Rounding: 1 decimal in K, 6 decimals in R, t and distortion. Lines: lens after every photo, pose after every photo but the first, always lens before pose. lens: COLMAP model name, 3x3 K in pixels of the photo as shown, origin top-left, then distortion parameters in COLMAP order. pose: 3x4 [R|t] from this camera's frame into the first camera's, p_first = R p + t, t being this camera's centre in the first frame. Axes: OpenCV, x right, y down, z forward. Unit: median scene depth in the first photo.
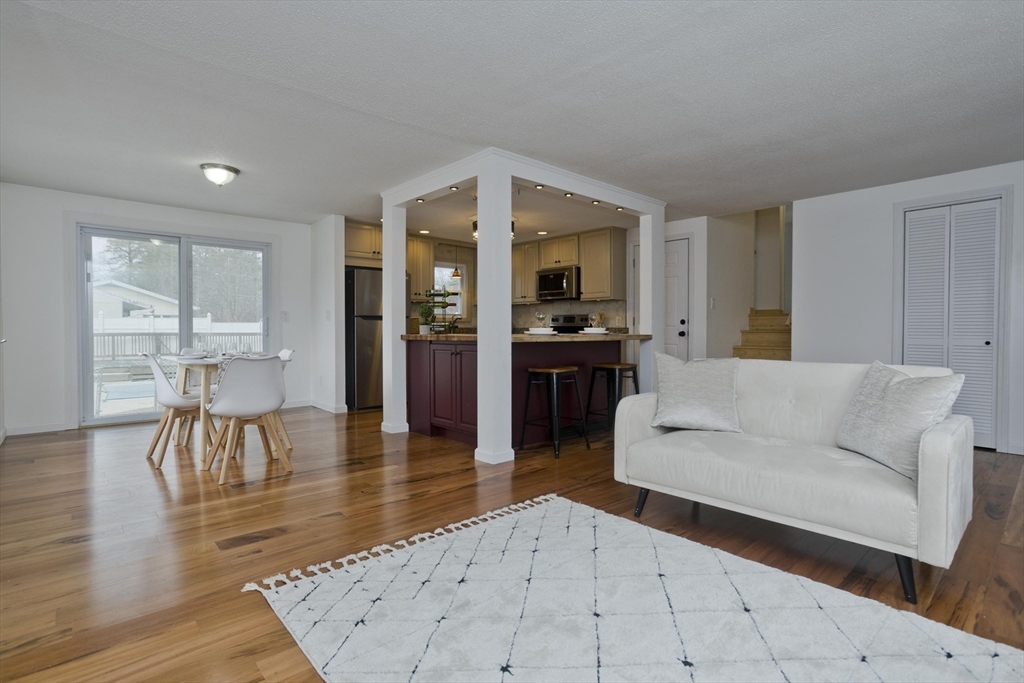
lens RADIAL K [[501.1, 0, 494.1], [0, 501.1, 345.3], [0, 0, 1]] dist [-0.041685, 0.023656]
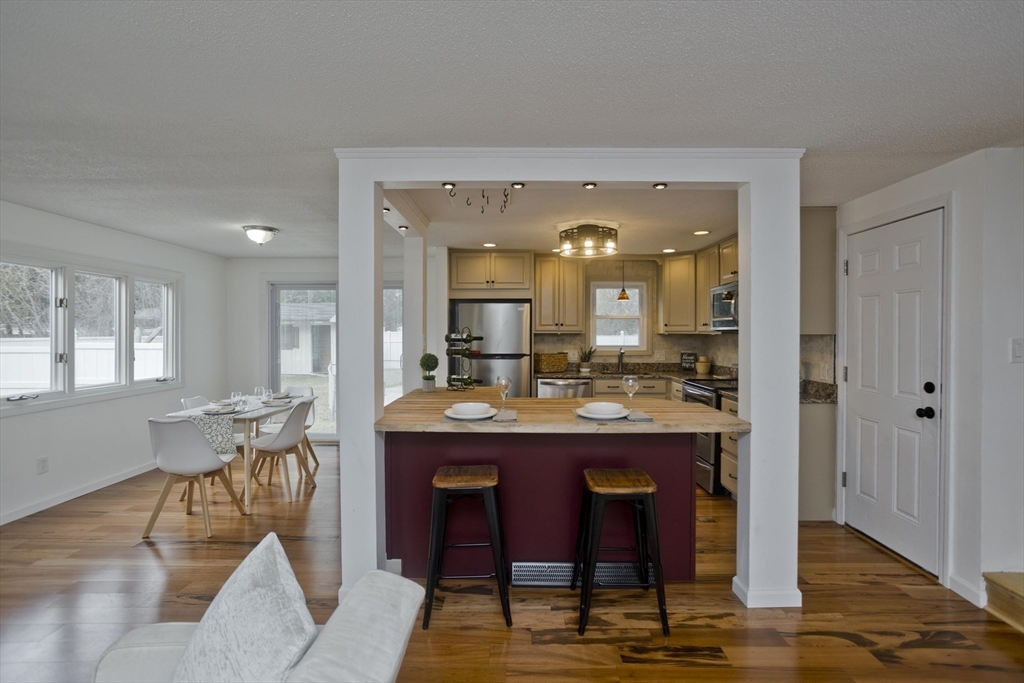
lens RADIAL K [[501.1, 0, 512.7], [0, 501.1, 346.8], [0, 0, 1]] dist [-0.041685, 0.023656]
pose [[0.760051, 0.015135, -0.649688, 0.357227], [-0.019812, 0.999804, 0.000114, -0.070761], [0.649562, 0.012785, 0.760201, 0.347742]]
